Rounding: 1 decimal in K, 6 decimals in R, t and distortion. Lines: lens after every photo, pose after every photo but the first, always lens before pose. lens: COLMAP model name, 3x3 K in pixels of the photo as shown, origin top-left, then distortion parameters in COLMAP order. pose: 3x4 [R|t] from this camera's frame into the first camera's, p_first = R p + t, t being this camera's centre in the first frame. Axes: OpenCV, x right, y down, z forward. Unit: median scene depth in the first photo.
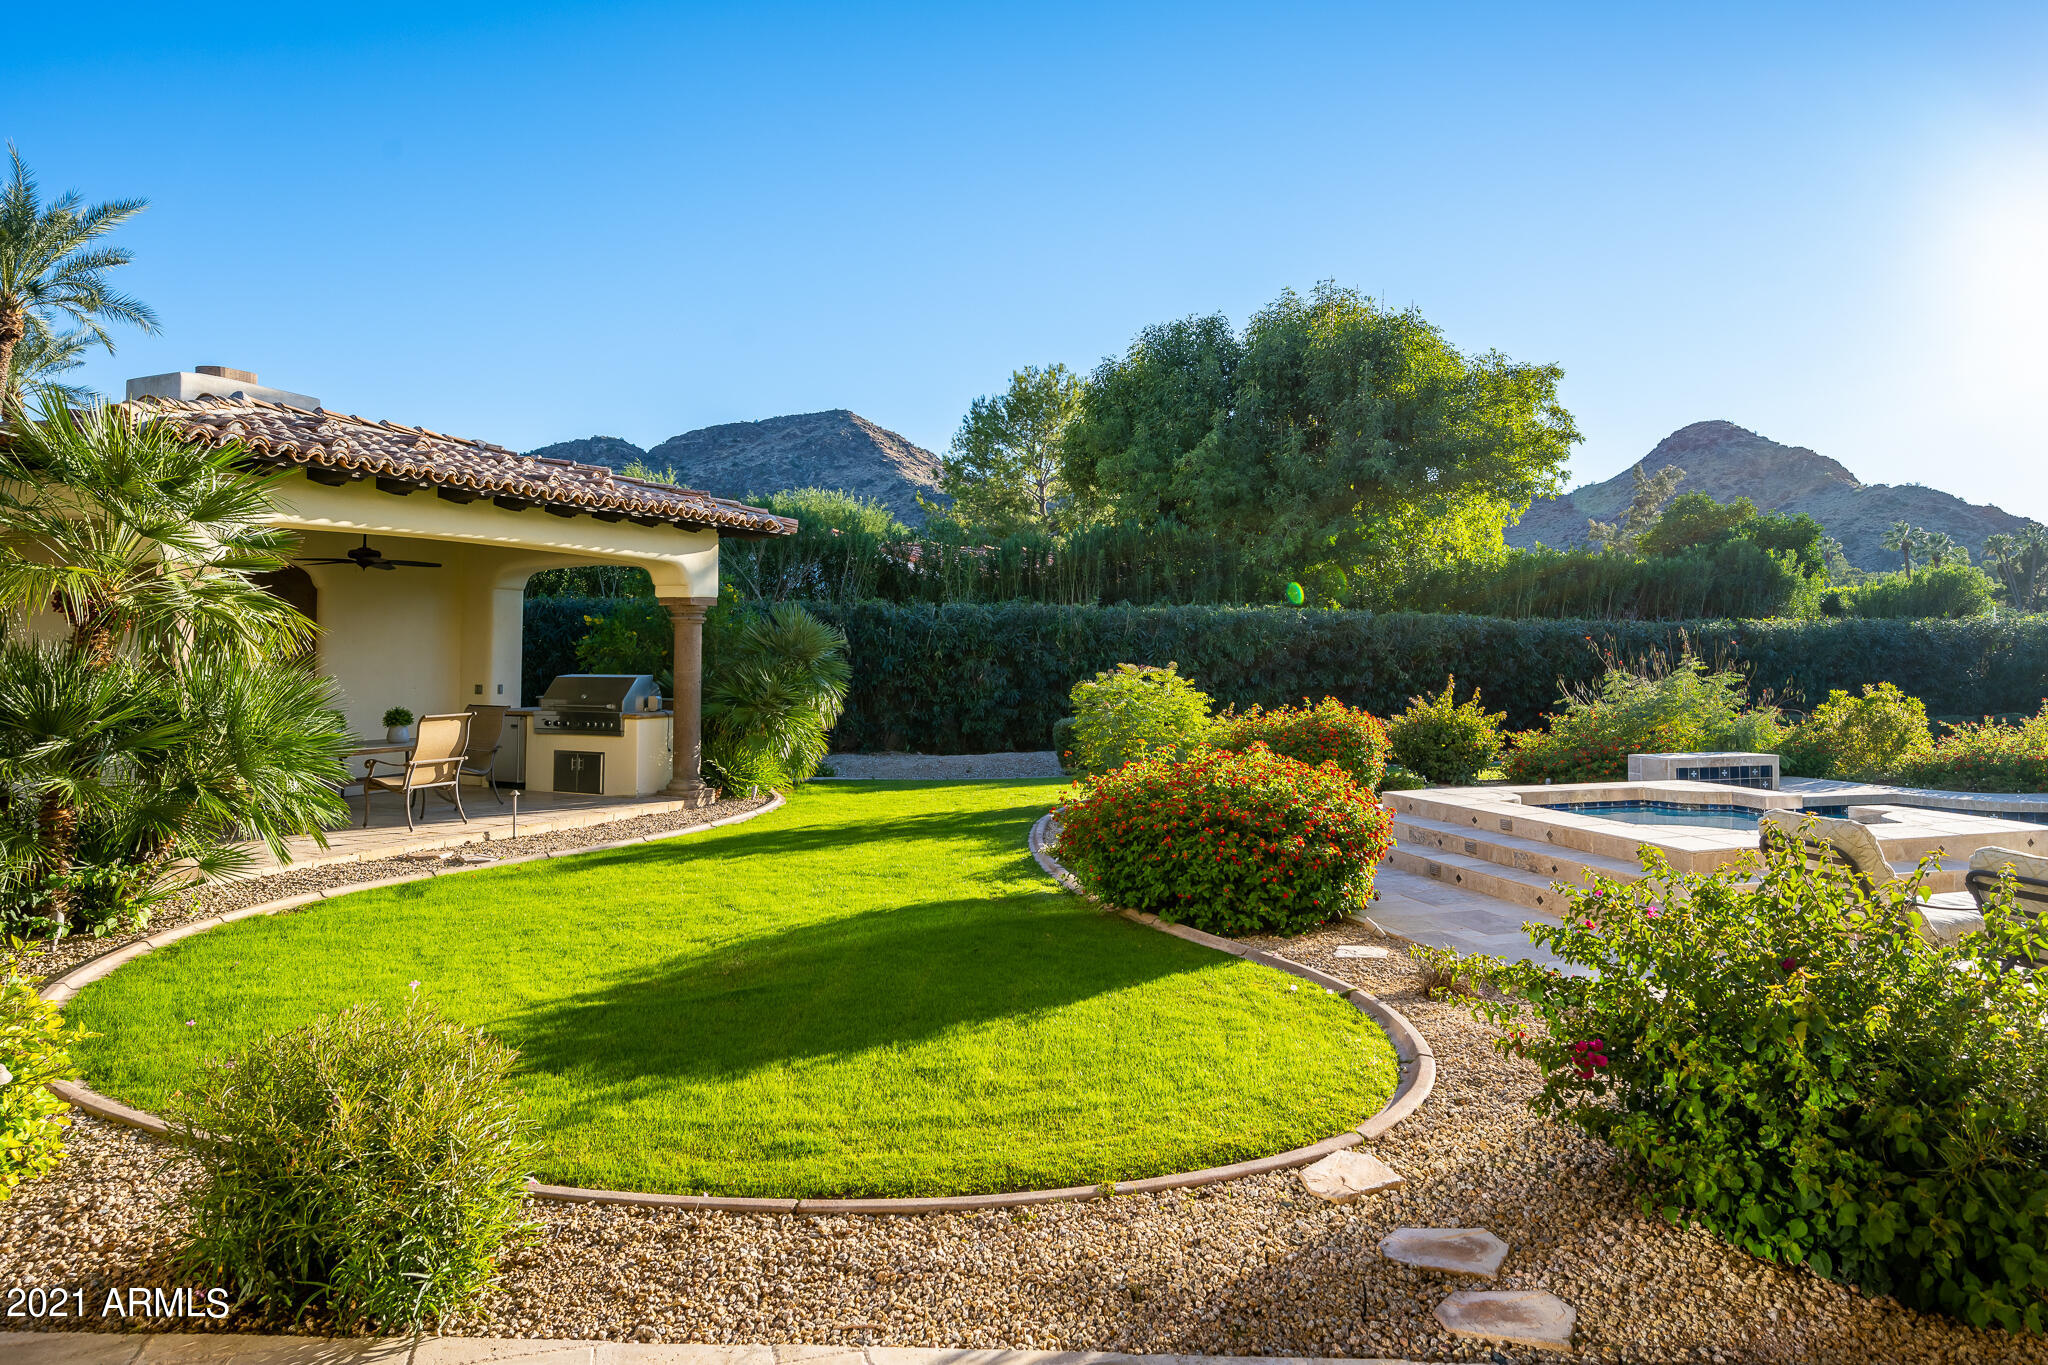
lens RADIAL K [[1200.9, 0, 1025.4], [0, 1200.9, 618.3], [0, 0, 1]] dist [0.002113, -0.000784]
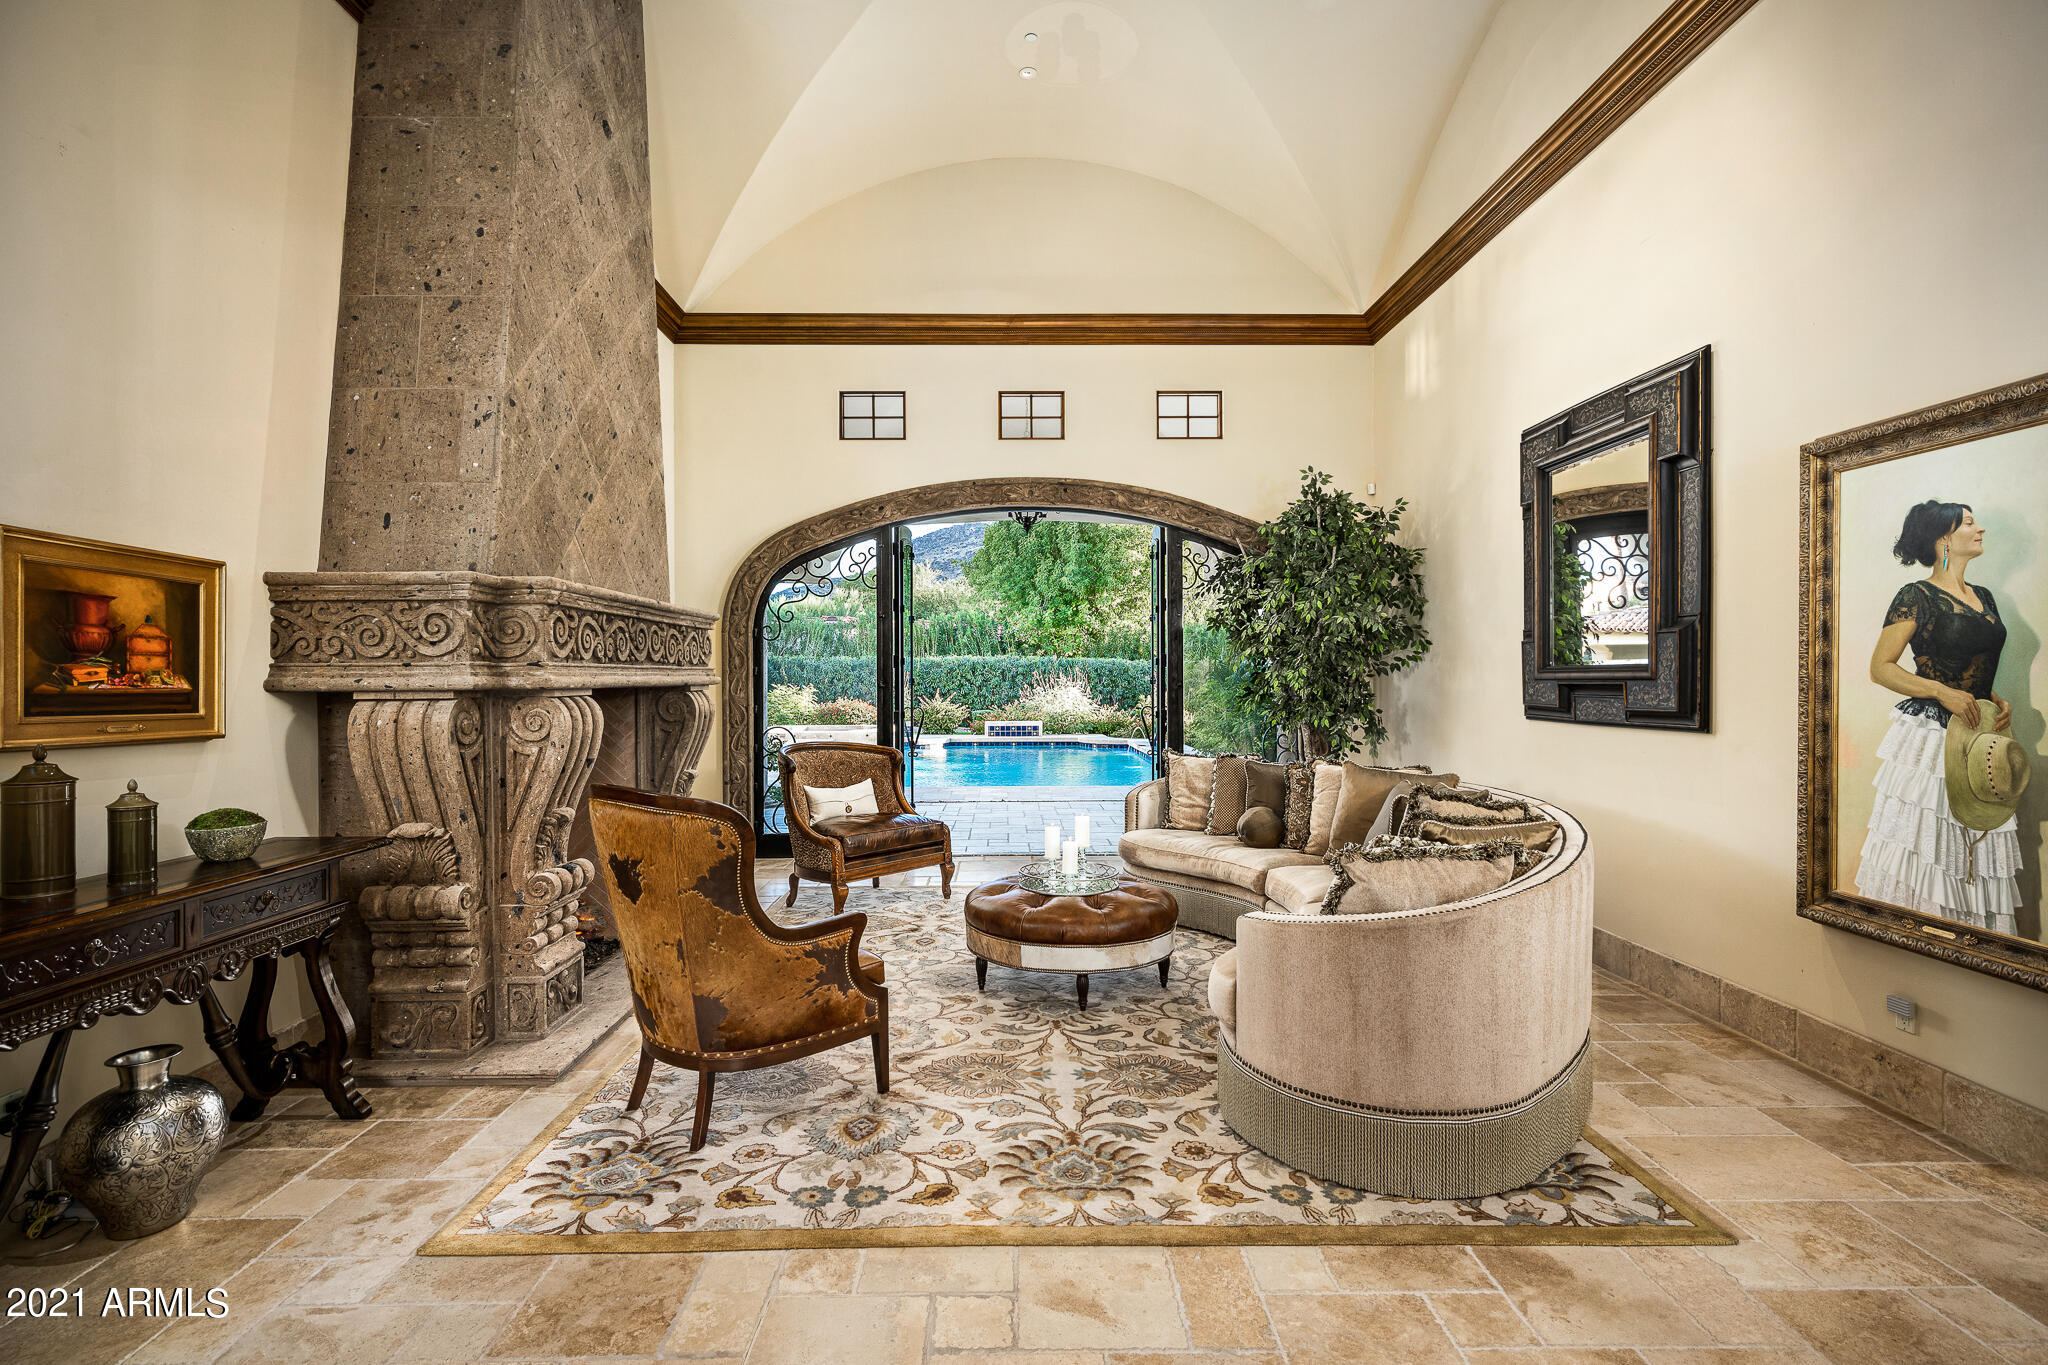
lens RADIAL K [[962.9, 0, 1026.3], [0, 962.9, 680.8], [0, 0, 1]] dist [0.000313, -0.000030]
pose [[0.953065, -0.005270, -0.302719, 0.627712], [0.013576, 0.999587, 0.025338, -0.007559], [0.302460, -0.028258, 0.952743, -0.428343]]
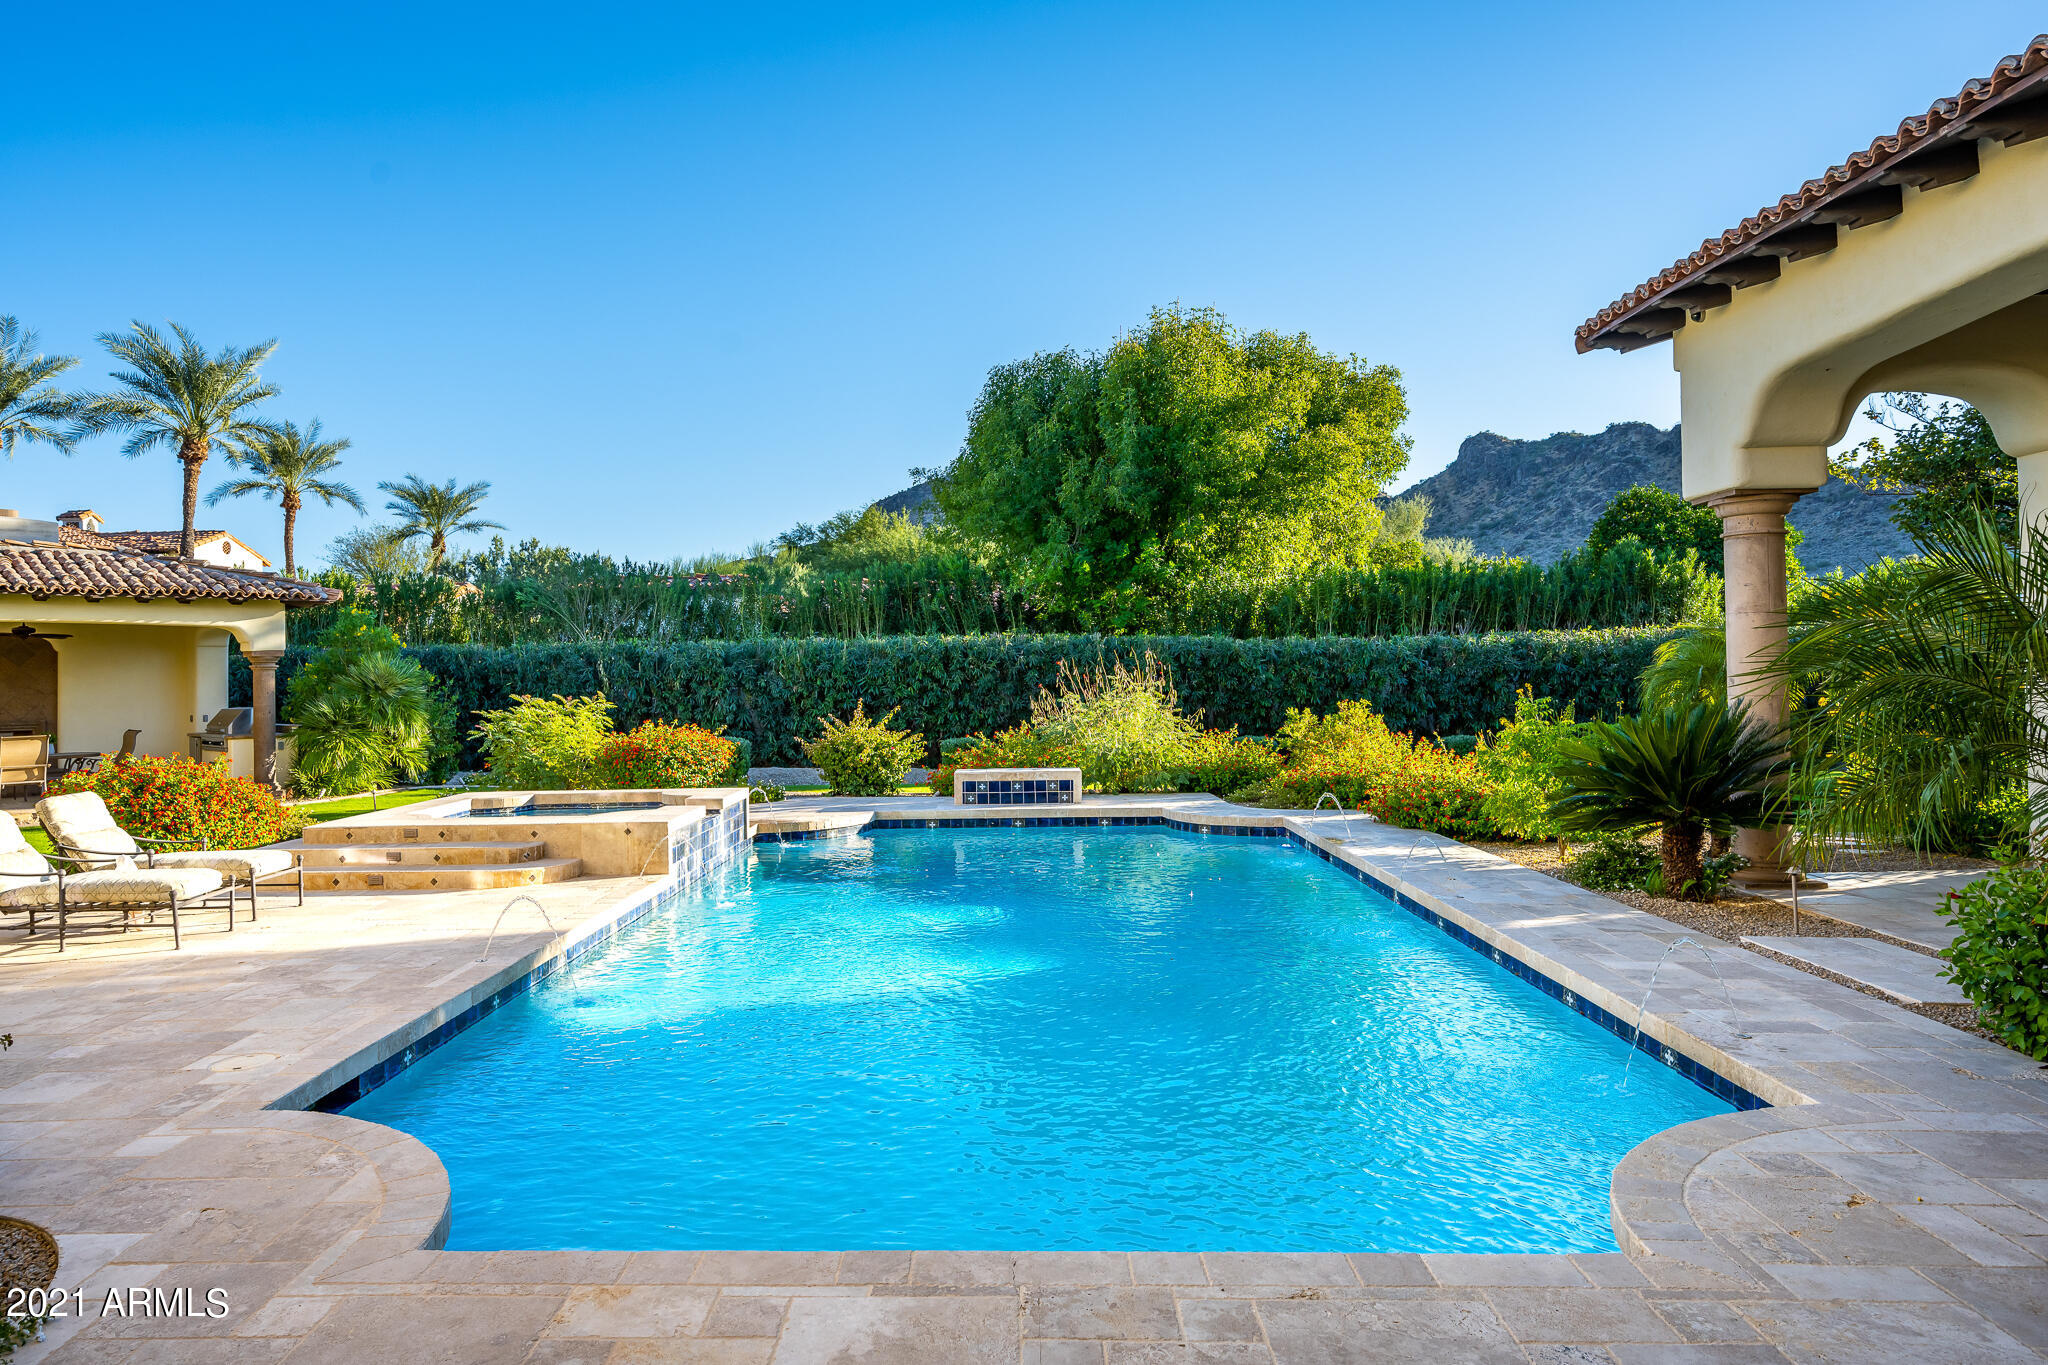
lens RADIAL K [[1243.1, 0, 1017.1], [0, 1243.1, 663.3], [0, 0, 1]] dist [0.008200, 0.004651]
pose [[0.945788, -0.021786, -0.324053, 0.502199], [0.027841, 0.999513, 0.014061, 0.000768], [0.323589, -0.022320, 0.945934, -0.031351]]
